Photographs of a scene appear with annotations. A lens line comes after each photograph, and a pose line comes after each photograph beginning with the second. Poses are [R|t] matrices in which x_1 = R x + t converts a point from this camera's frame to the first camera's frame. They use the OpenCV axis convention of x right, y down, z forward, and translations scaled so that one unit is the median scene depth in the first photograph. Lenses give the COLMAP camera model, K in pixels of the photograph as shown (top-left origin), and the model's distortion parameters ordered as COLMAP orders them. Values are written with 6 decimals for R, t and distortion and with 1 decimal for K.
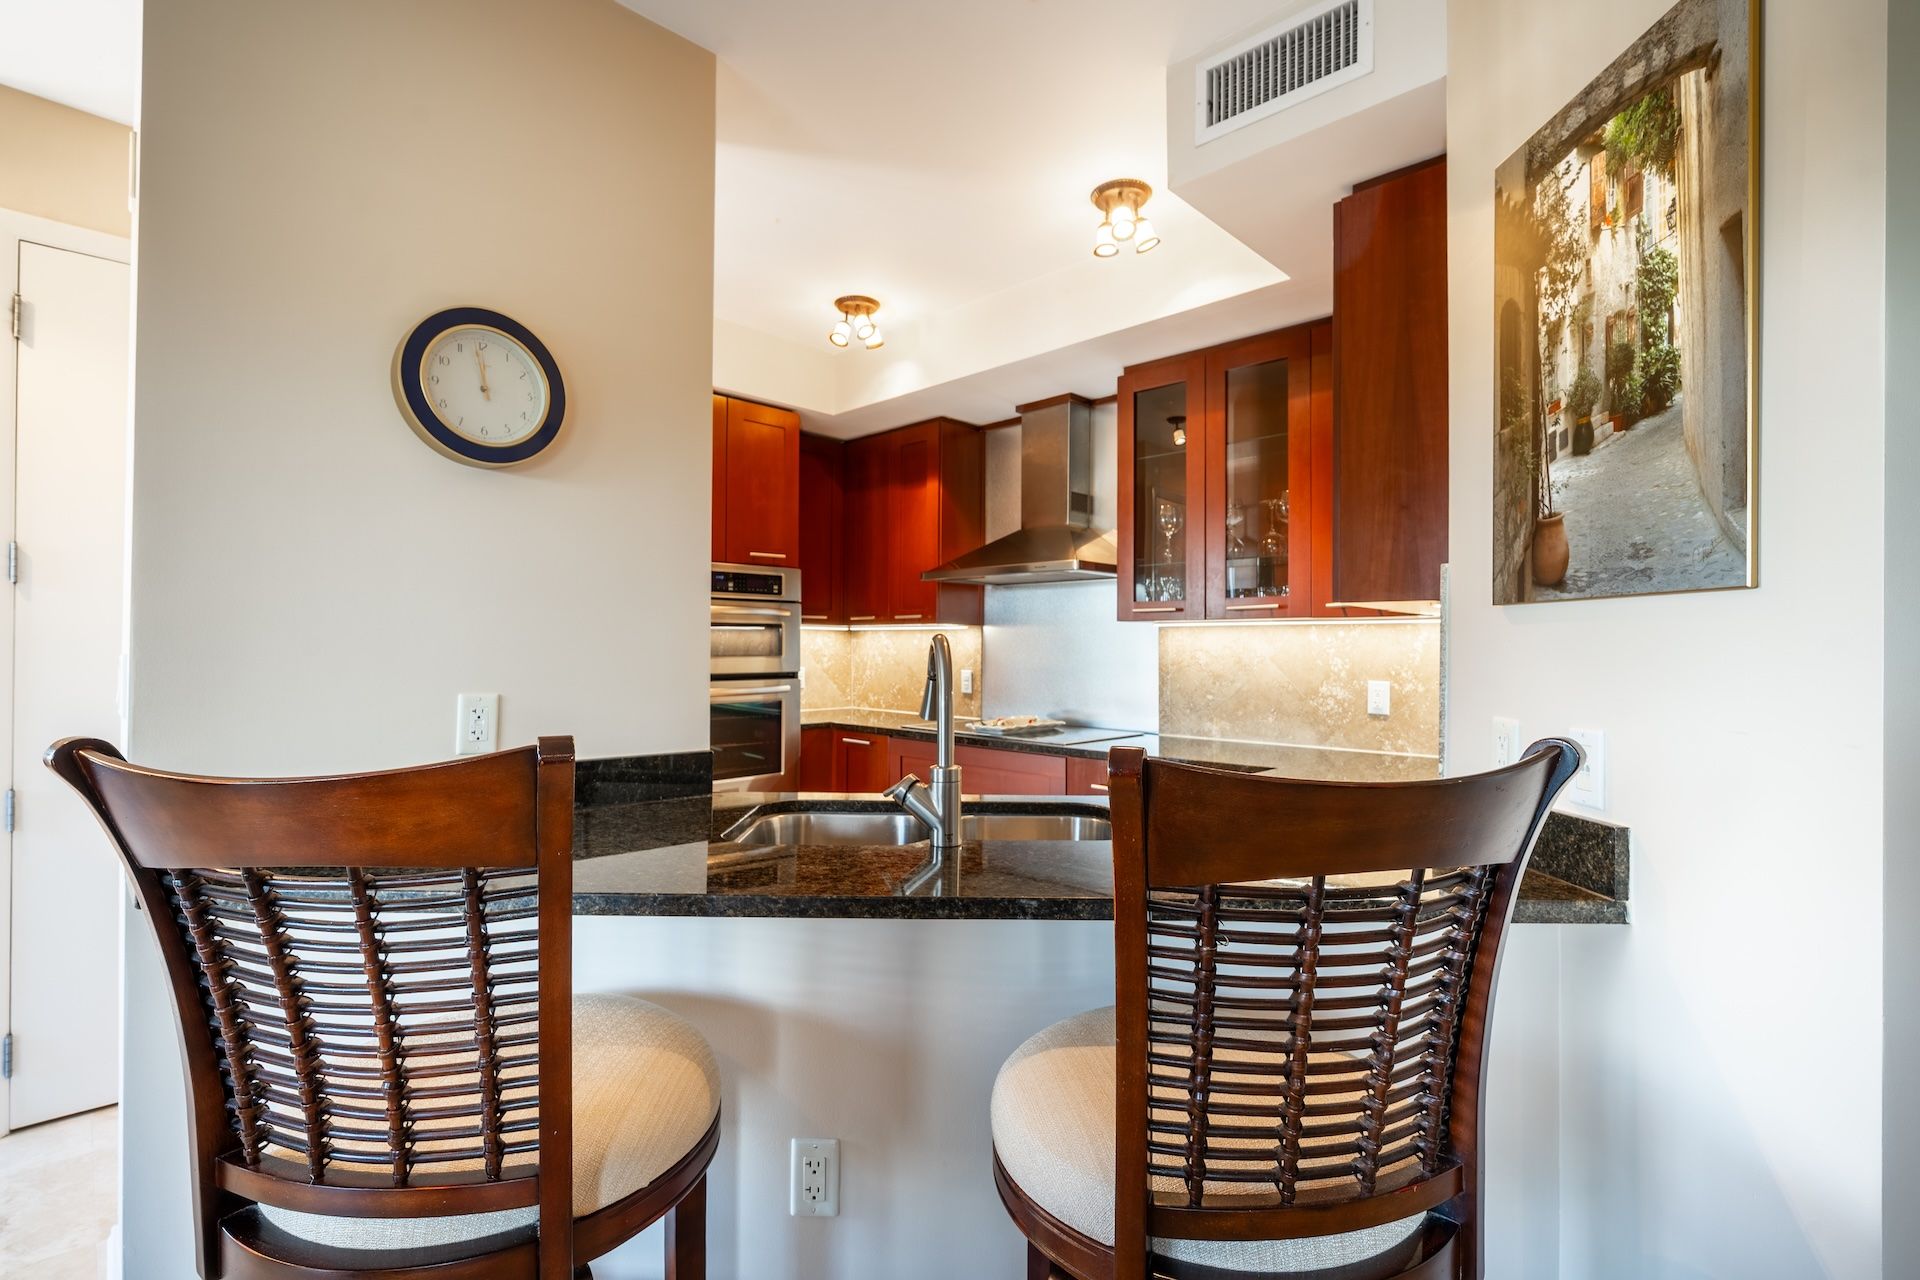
lens RADIAL K [[867.8, 0, 958.1], [0, 867.8, 639.4], [0, 0, 1]] dist [-0.006588, 0.002347]
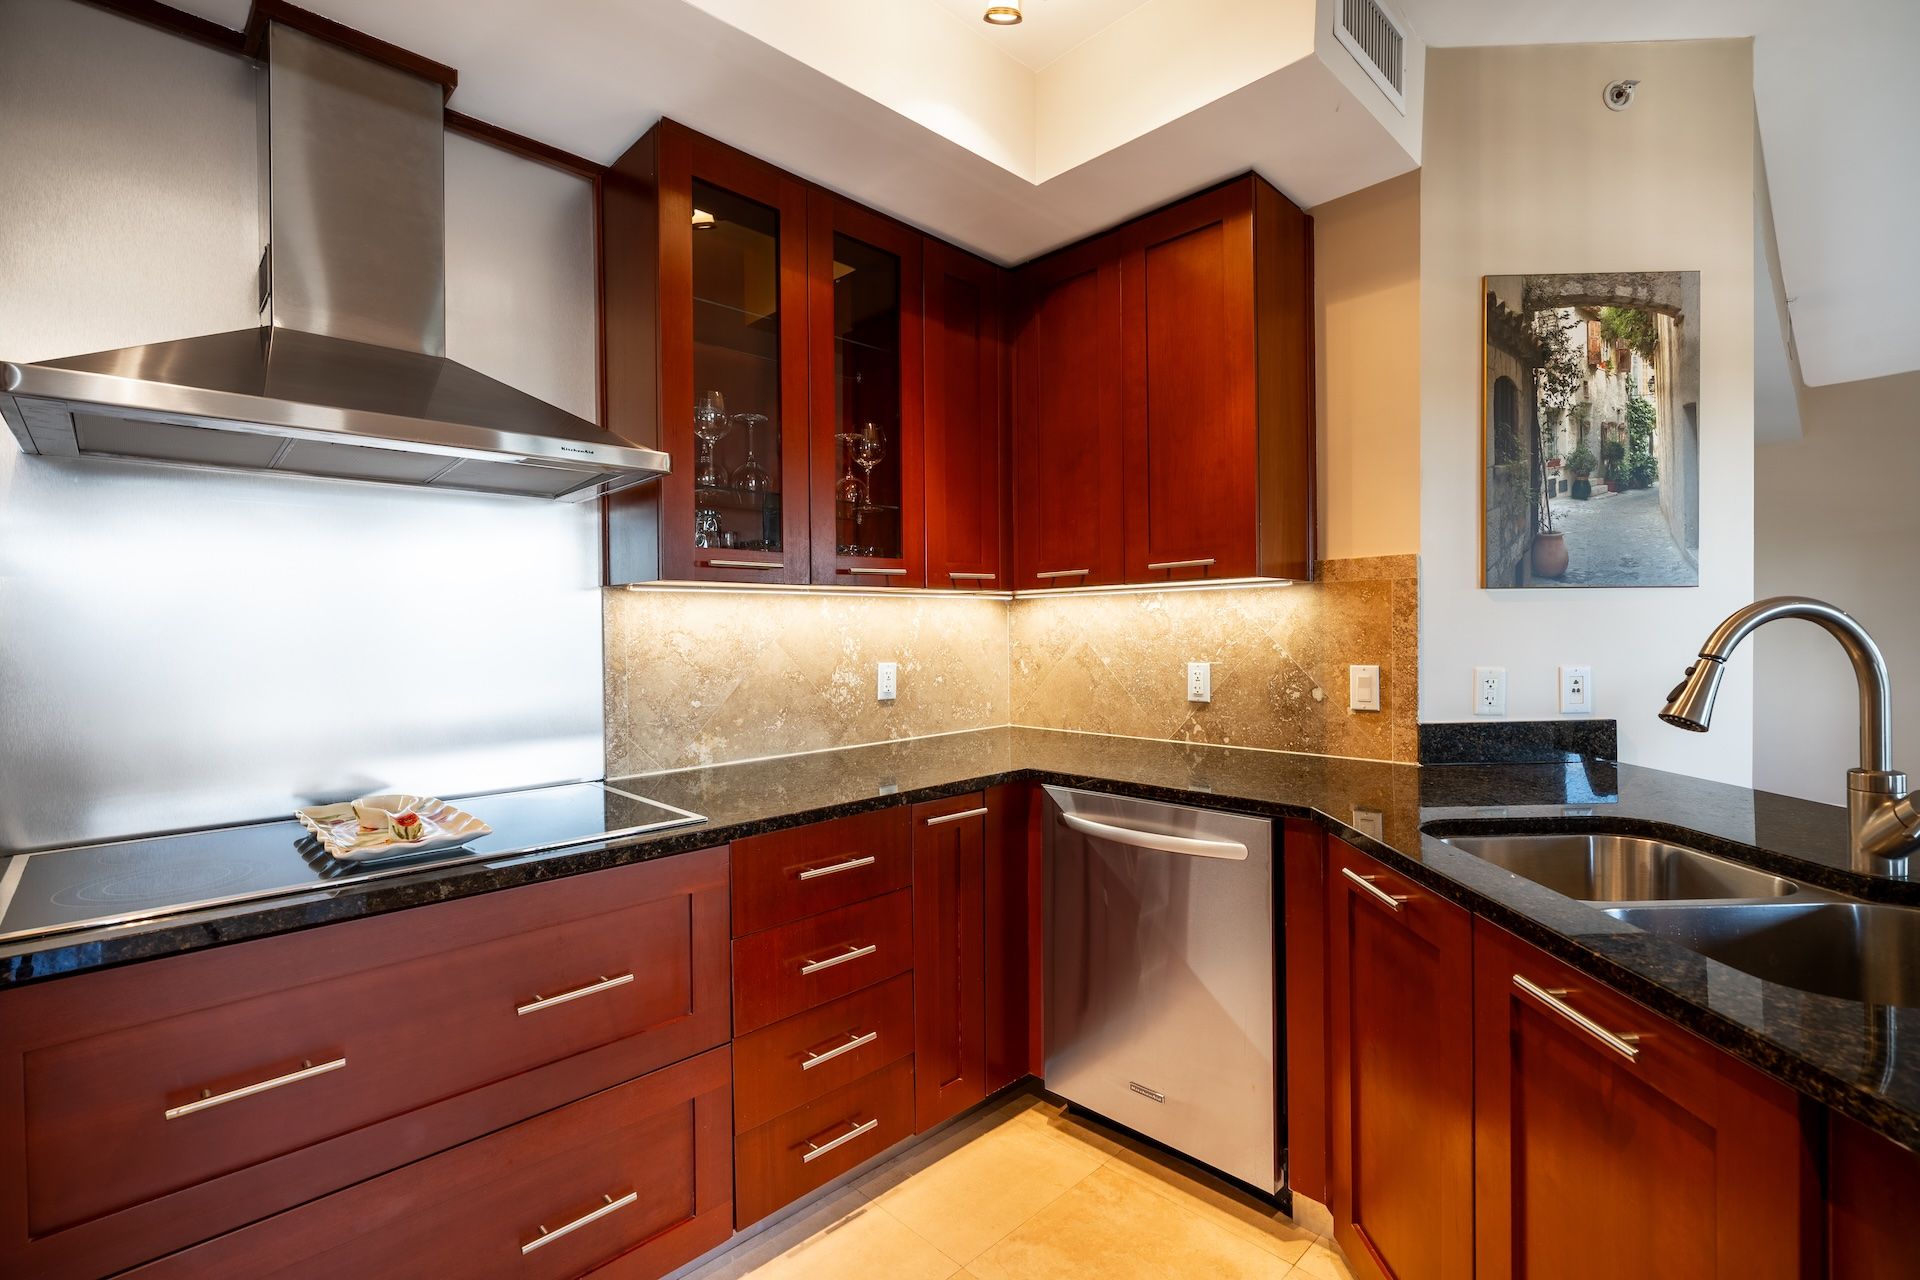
lens RADIAL K [[867.8, 0, 955.1], [0, 867.8, 636.2], [0, 0, 1]] dist [-0.006588, 0.002347]
pose [[0.027490, -0.017189, 0.999474, -0.867951], [0.002311, 0.999851, 0.017132, 0.013473], [-0.999619, 0.001839, 0.027526, 1.951773]]
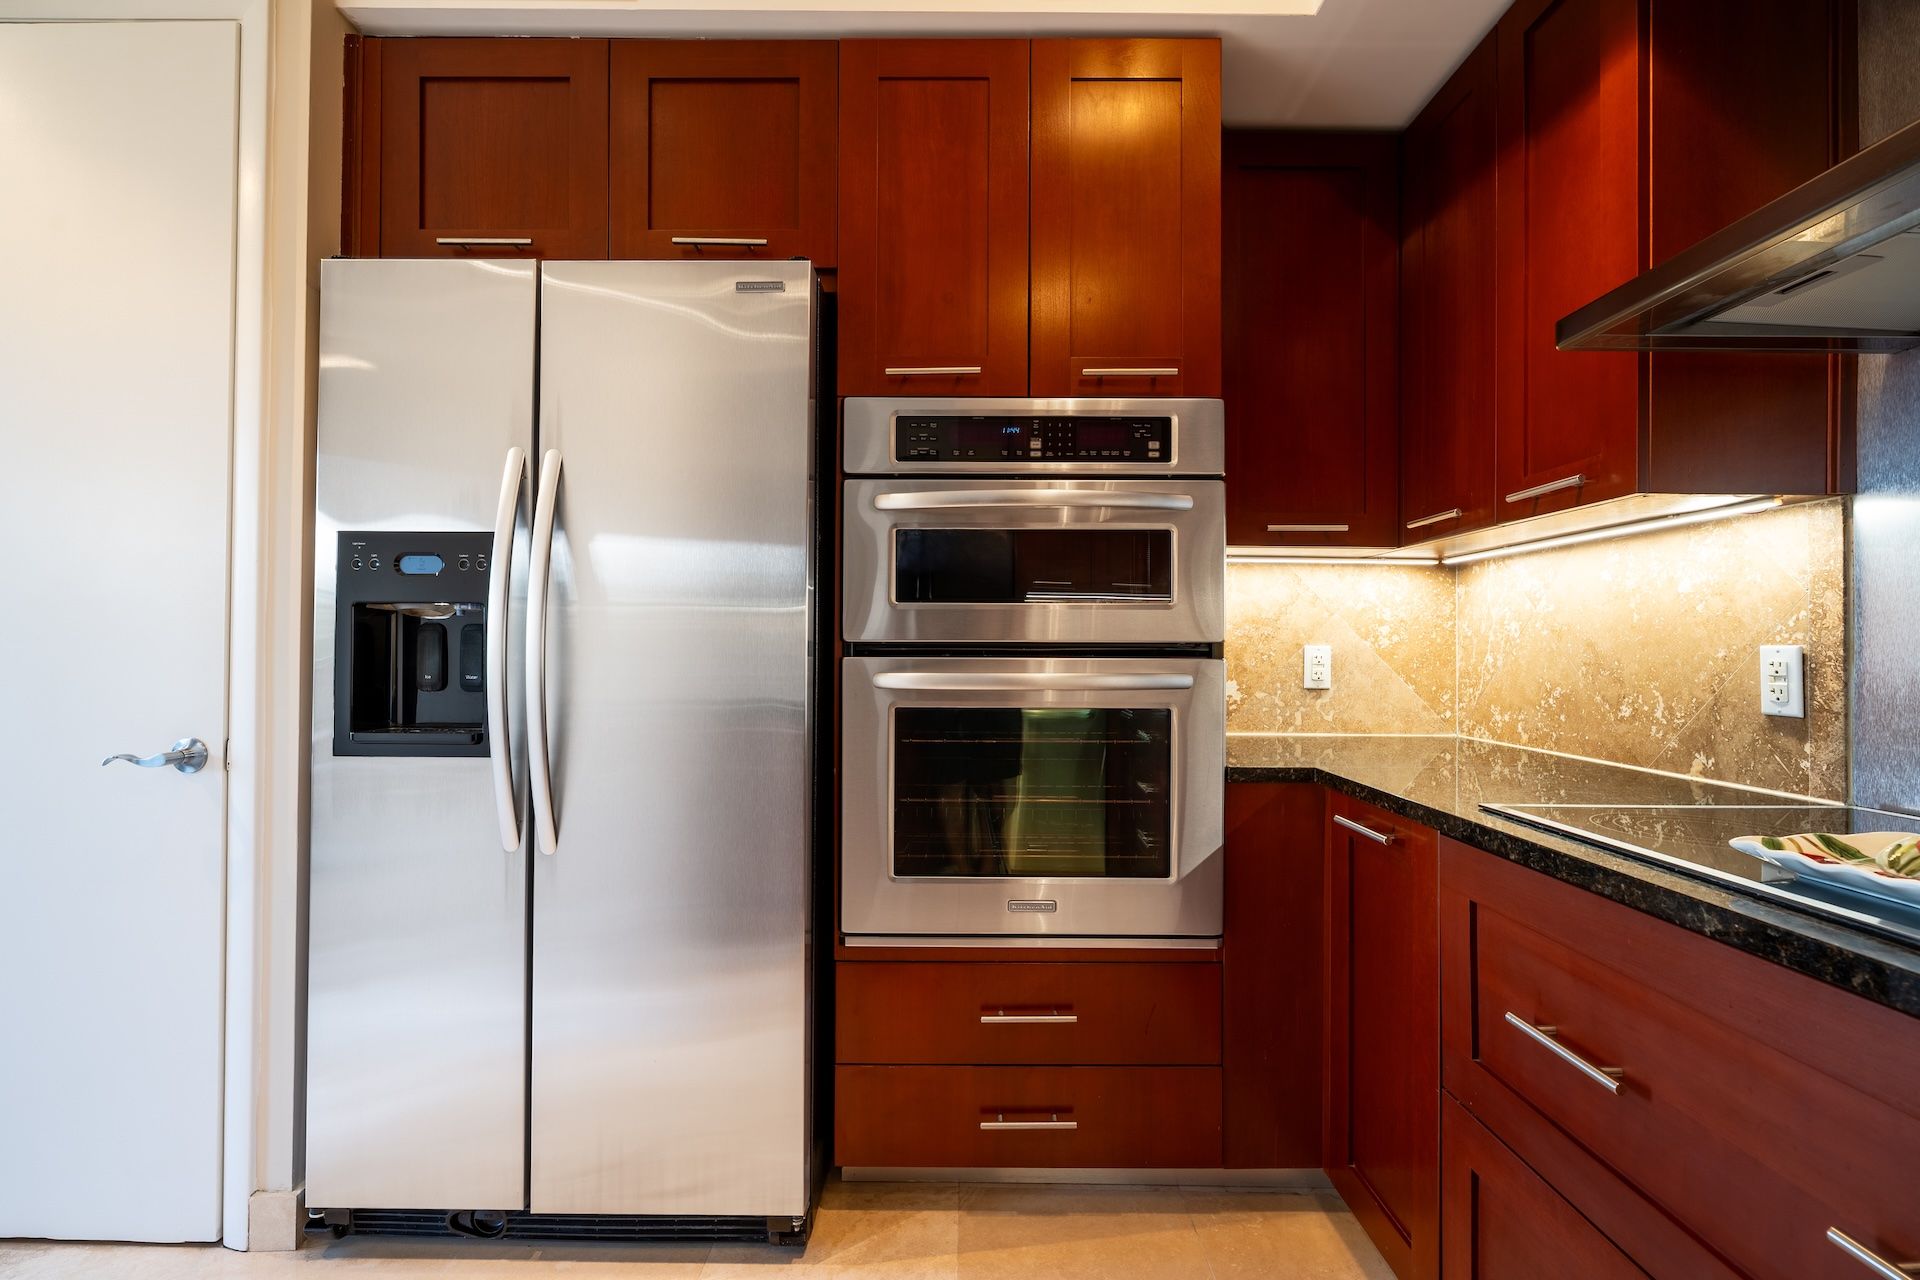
lens RADIAL K [[867.8, 0, 963.9], [0, 867.8, 640.2], [0, 0, 1]] dist [-0.006588, 0.002347]
pose [[0.699768, -0.008572, -0.714319, 0.084409], [0.002827, 0.999953, -0.009230, 0.113252], [0.714365, 0.004439, 0.699760, 1.769609]]
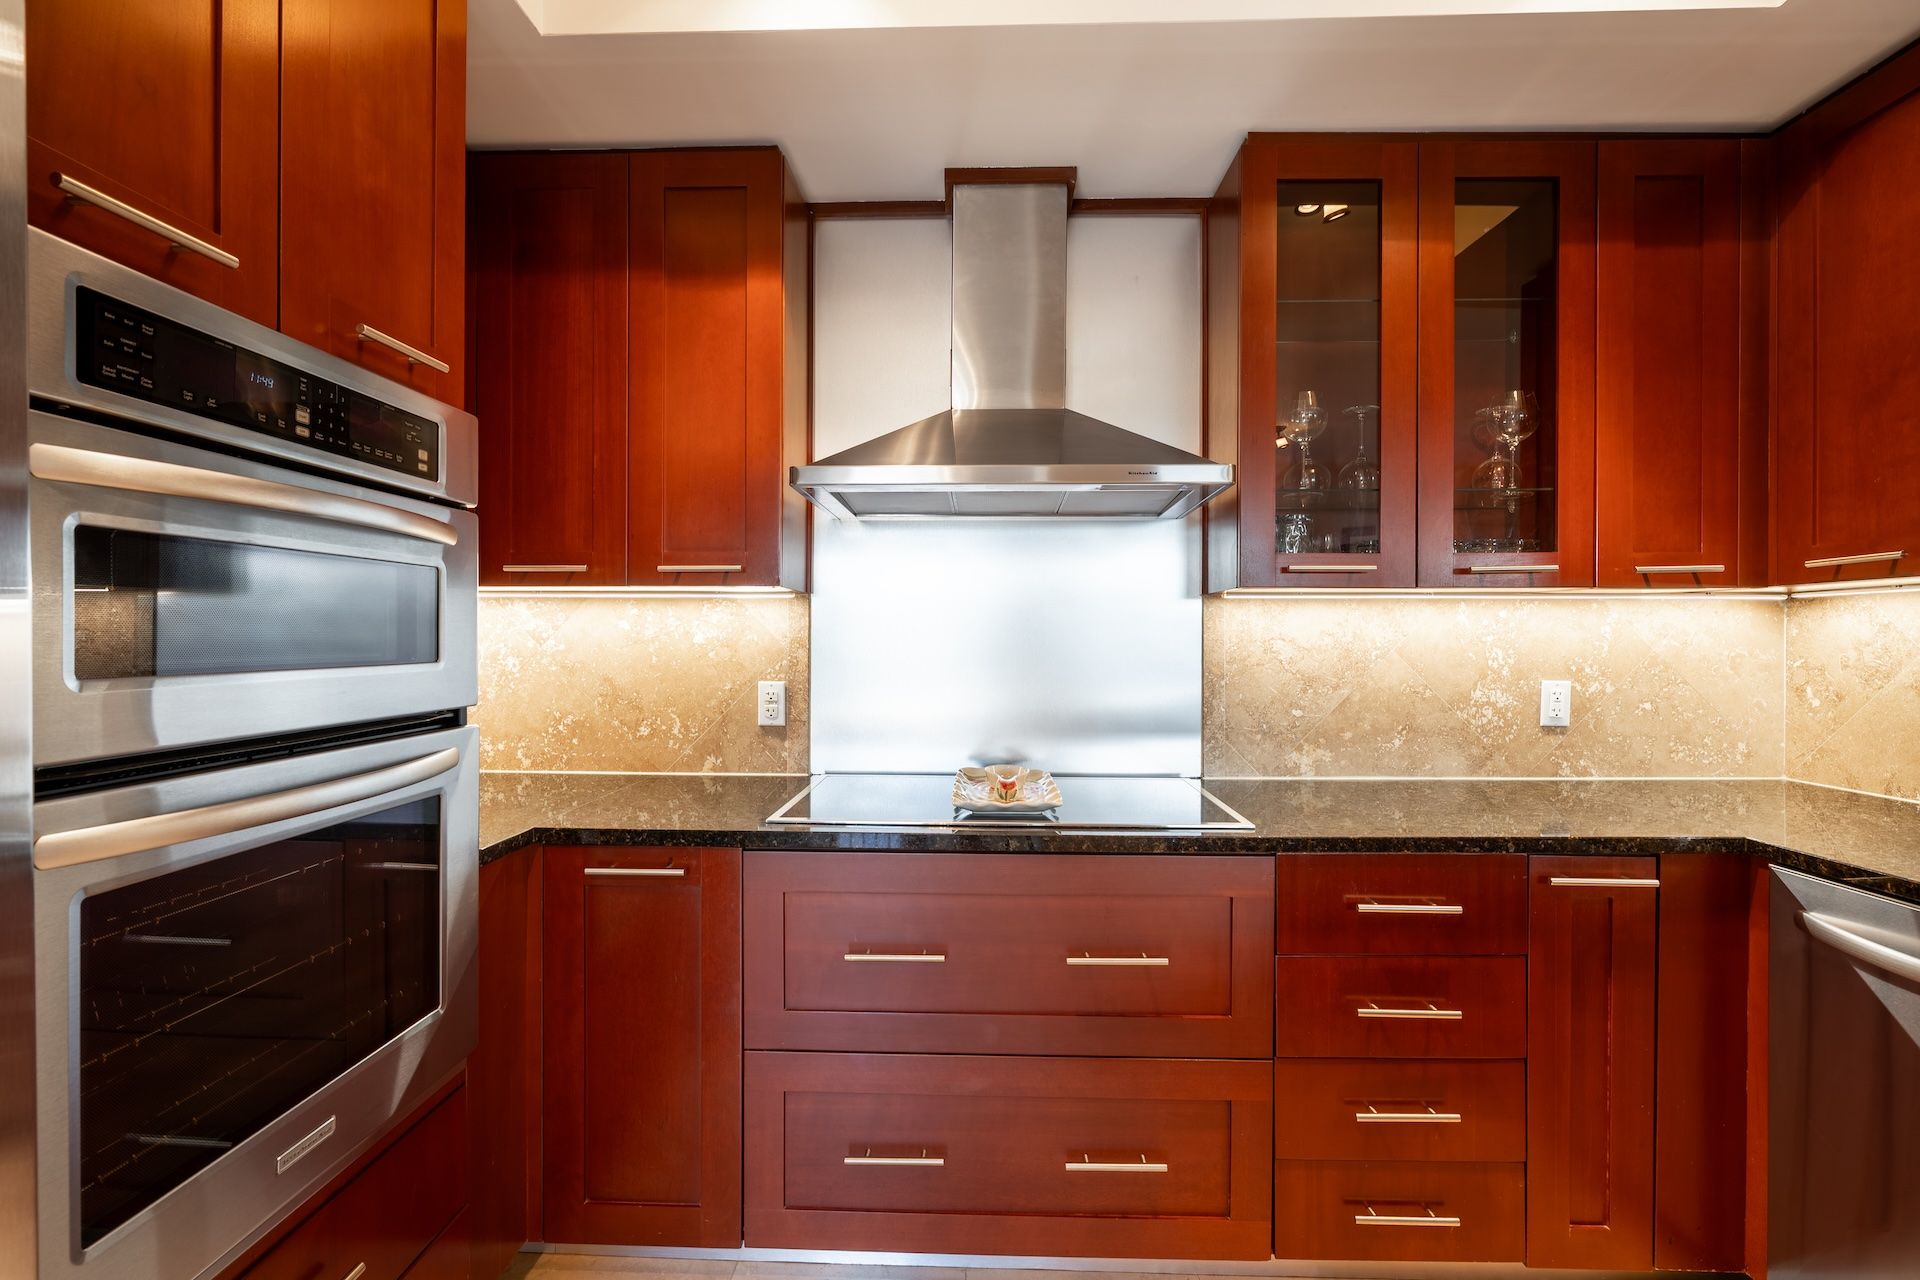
lens RADIAL K [[867.8, 0, 955.2], [0, 867.8, 638.9], [0, 0, 1]] dist [-0.006588, 0.002347]
pose [[0.739273, -0.005394, 0.673384, -0.790730], [-0.002950, 0.999932, 0.011248, 0.015478], [-0.673399, -0.010302, 0.739207, 1.735105]]
